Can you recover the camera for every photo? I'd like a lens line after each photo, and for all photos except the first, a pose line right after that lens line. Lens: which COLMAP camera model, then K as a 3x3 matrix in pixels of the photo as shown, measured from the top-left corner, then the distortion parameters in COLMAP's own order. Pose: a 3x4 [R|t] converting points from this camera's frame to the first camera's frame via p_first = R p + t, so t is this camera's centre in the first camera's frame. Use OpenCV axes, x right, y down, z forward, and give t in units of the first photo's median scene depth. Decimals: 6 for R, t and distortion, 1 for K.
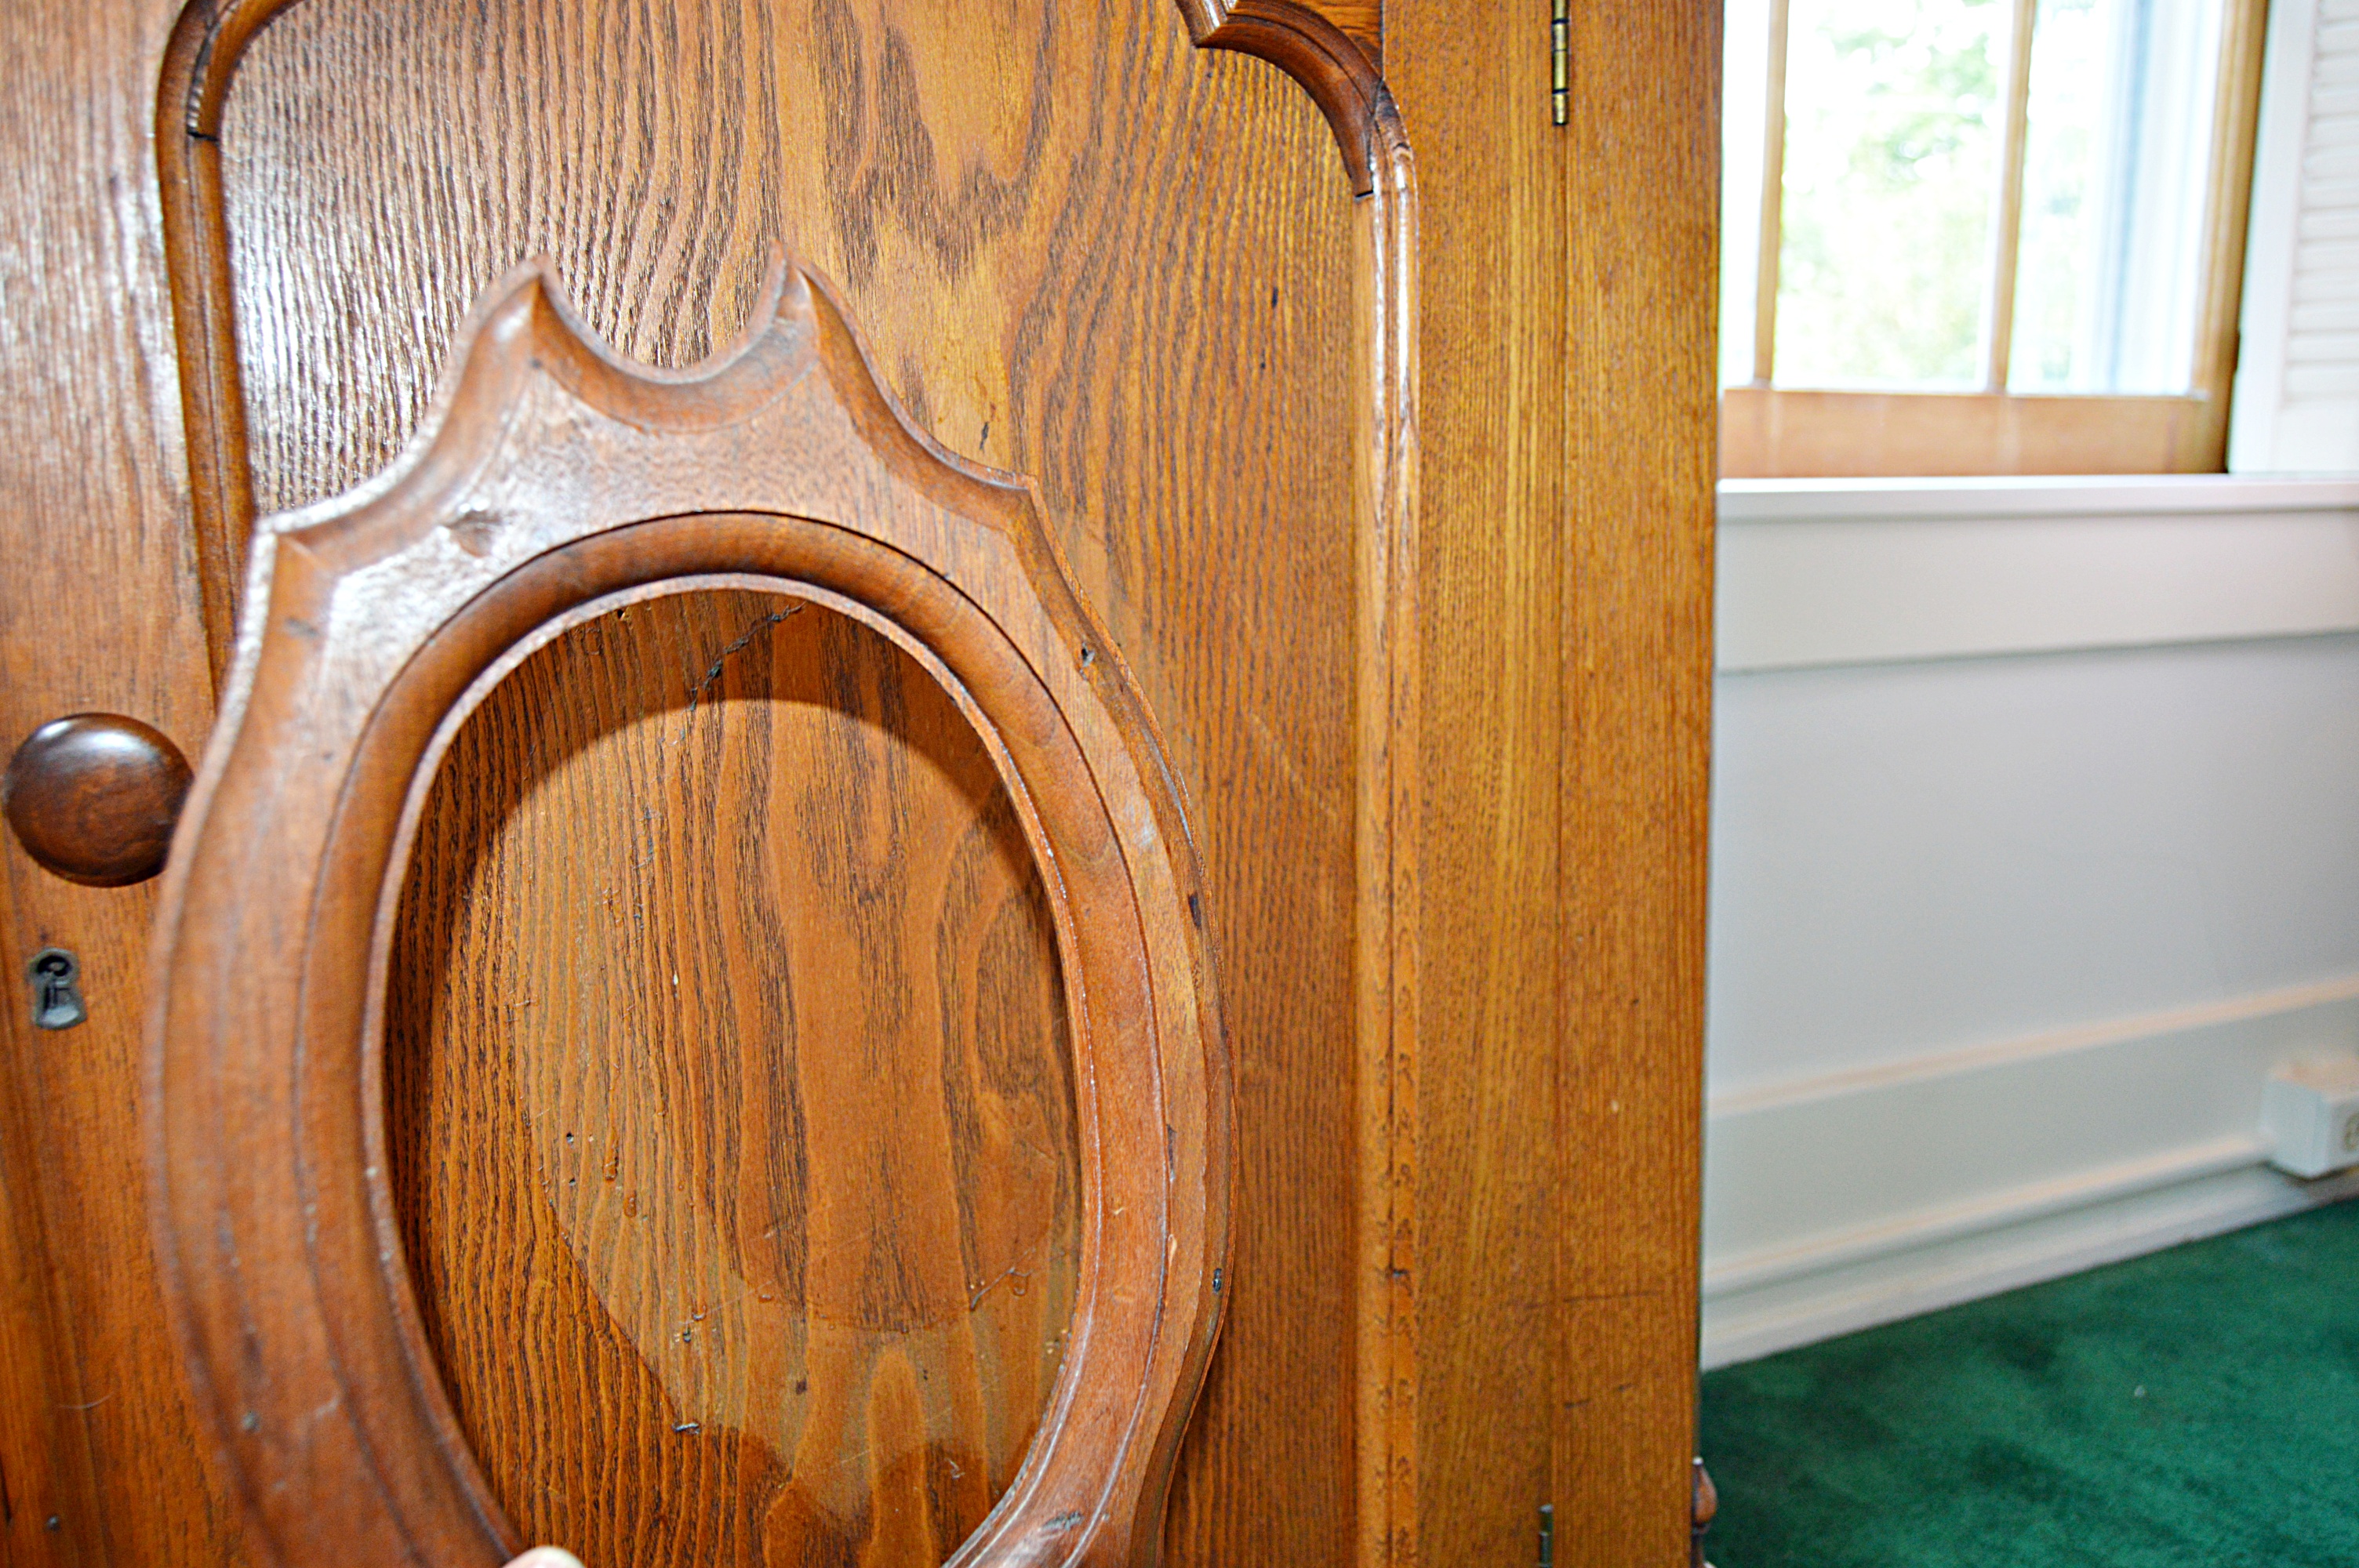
lens RADIAL K [[1842.1, 0, 1179.5], [0, 1842.1, 784.0], [0, 0, 1]] dist [-0.015973, 0.005807]
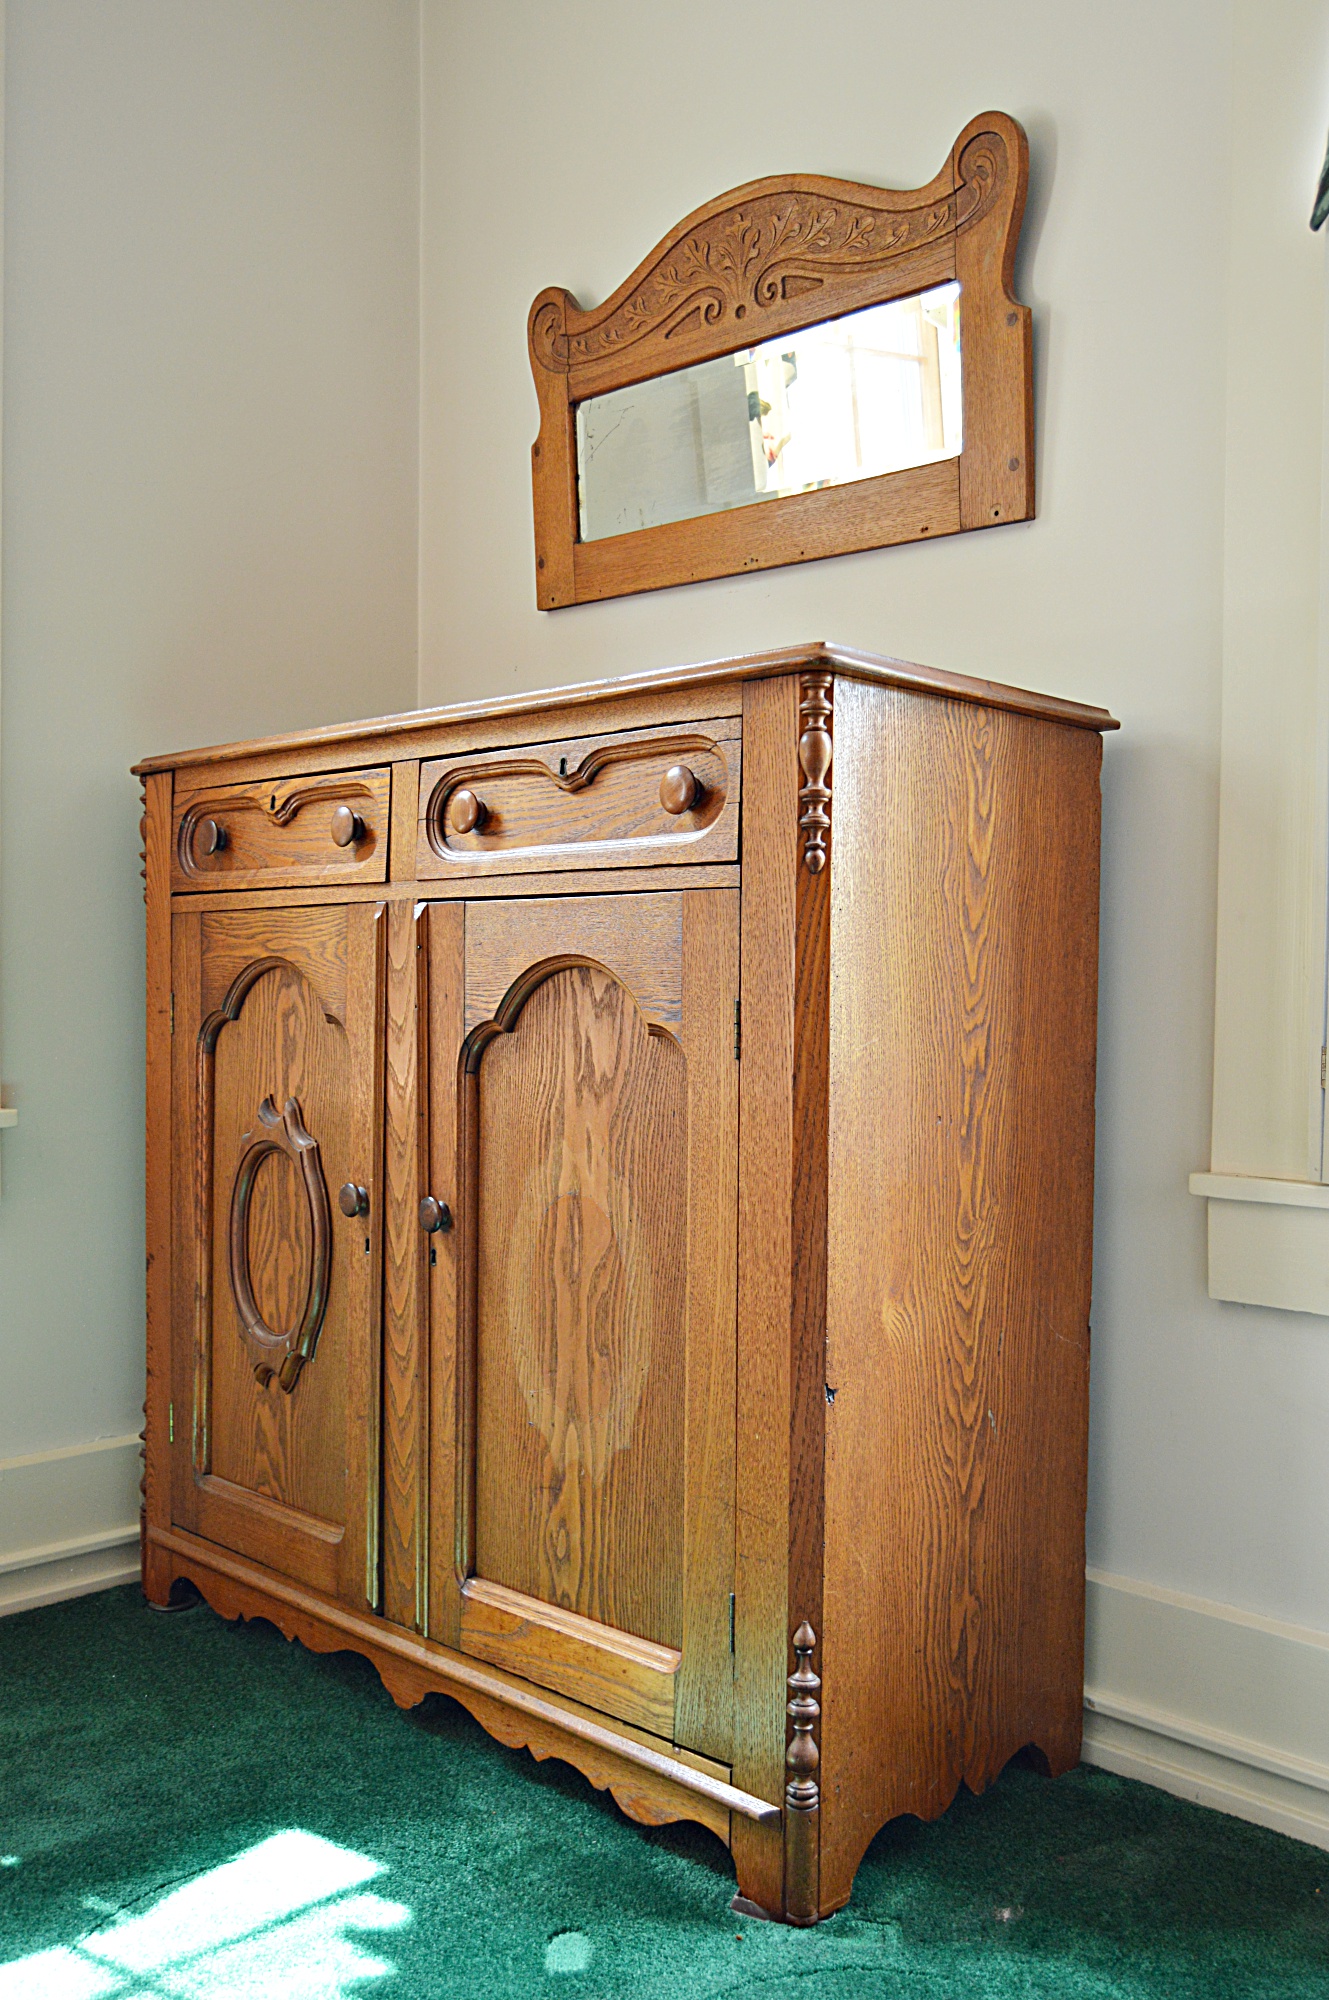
lens RADIAL K [[1751.4, 0, 687.4], [0, 1751.4, 1009.9], [0, 0, 1]] dist [-0.024196, 0.010825]
pose [[0.339747, 0.029929, -0.940041, 2.847730], [-0.165990, 0.985712, -0.028608, -0.366439], [0.925753, 0.165757, 0.339860, 0.018024]]
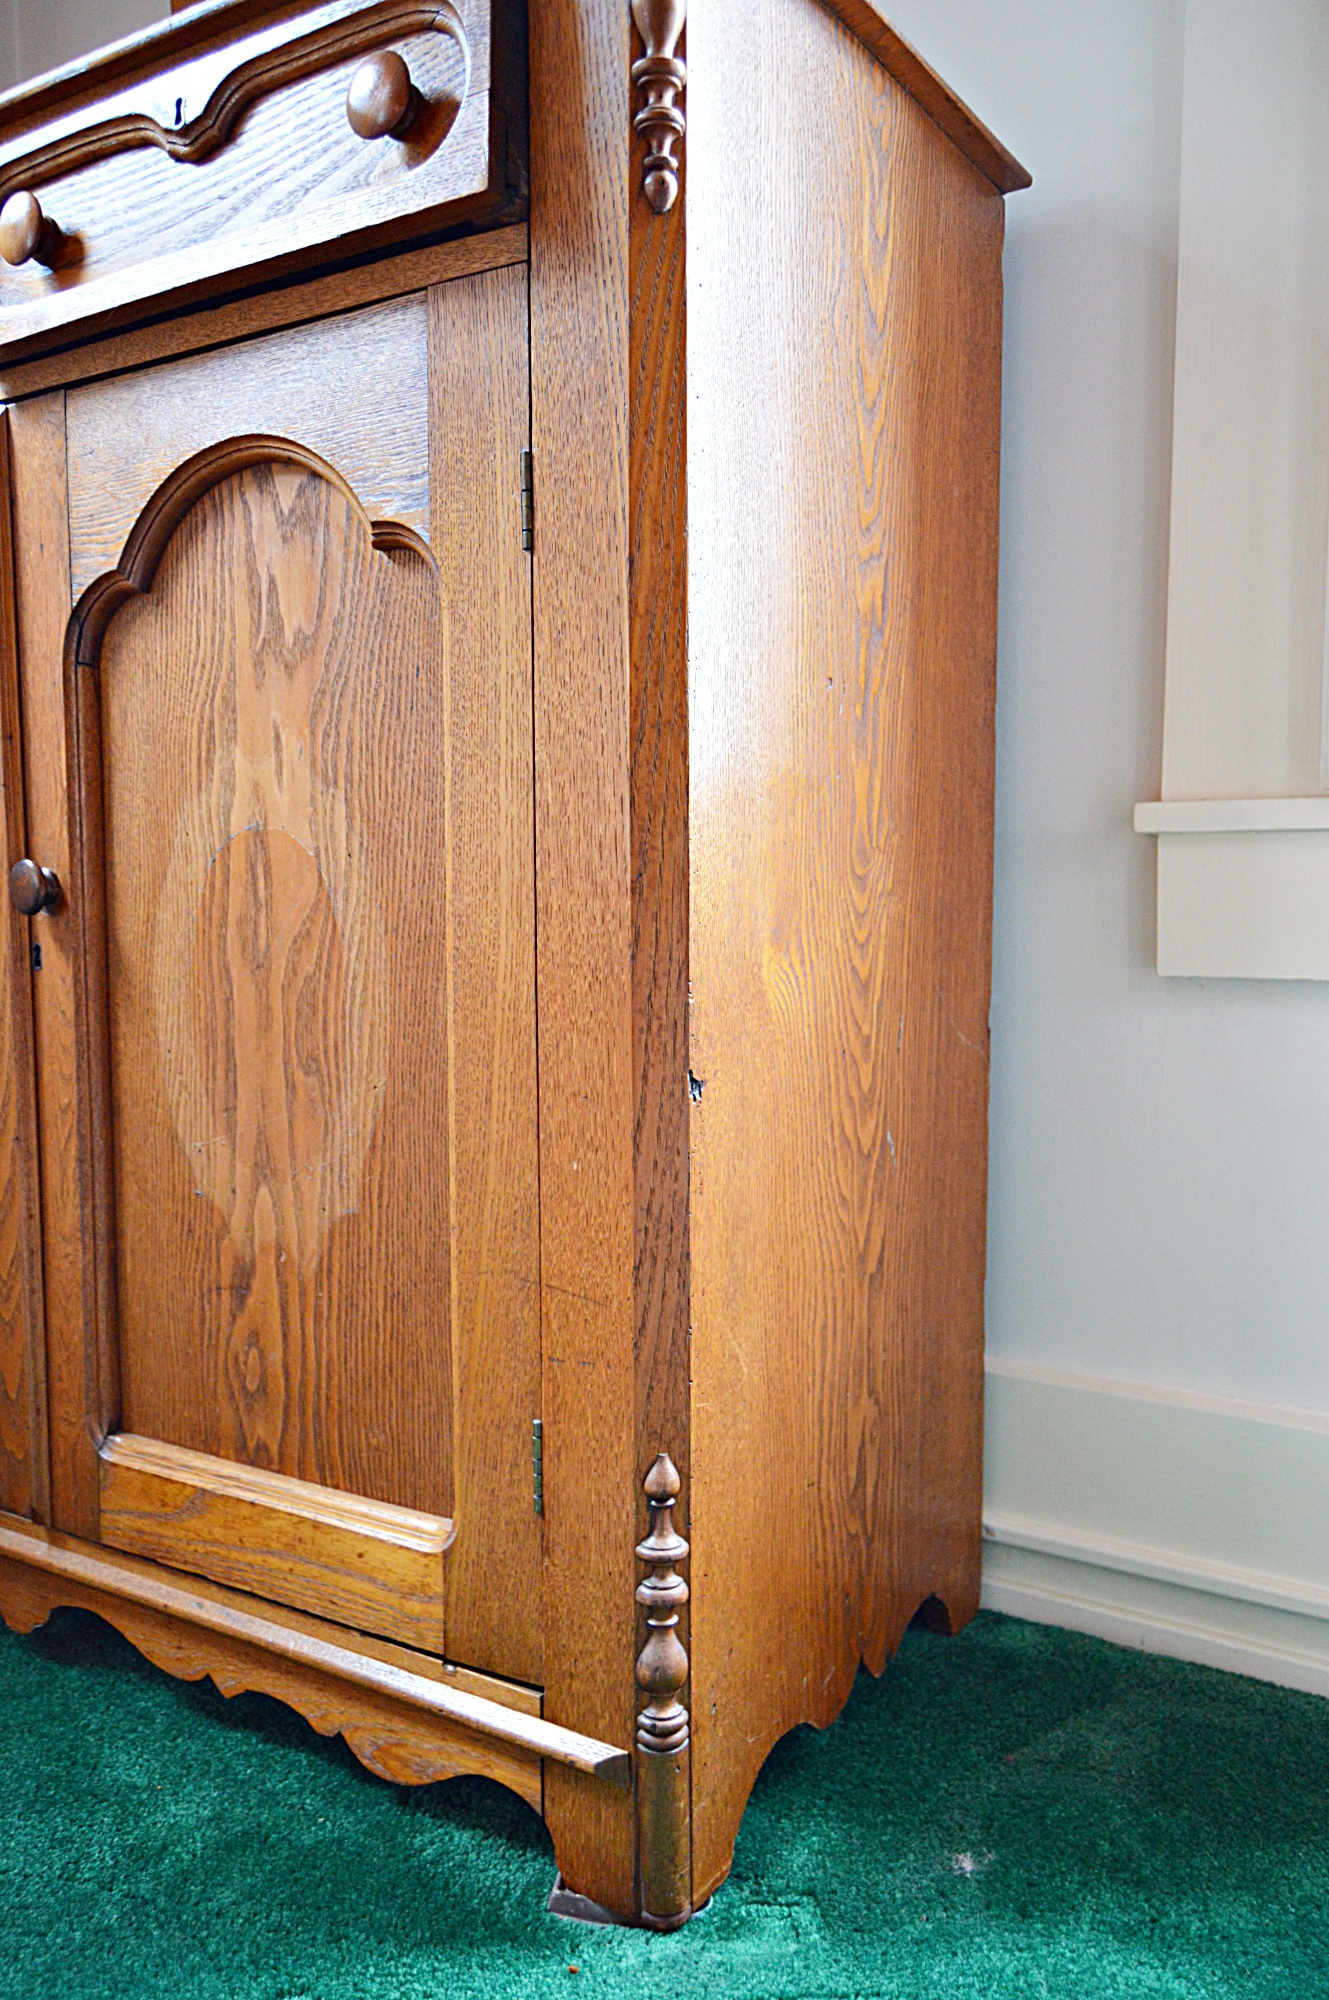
lens RADIAL K [[1562.0, 0, 686.6], [0, 1562.0, 1013.5], [0, 0, 1]] dist [-0.015973, 0.005807]
pose [[0.526575, 0.074832, -0.846829, 1.626089], [-0.141956, 0.989873, -0.000798, 0.044776], [0.838193, 0.120633, 0.531865, 0.440540]]
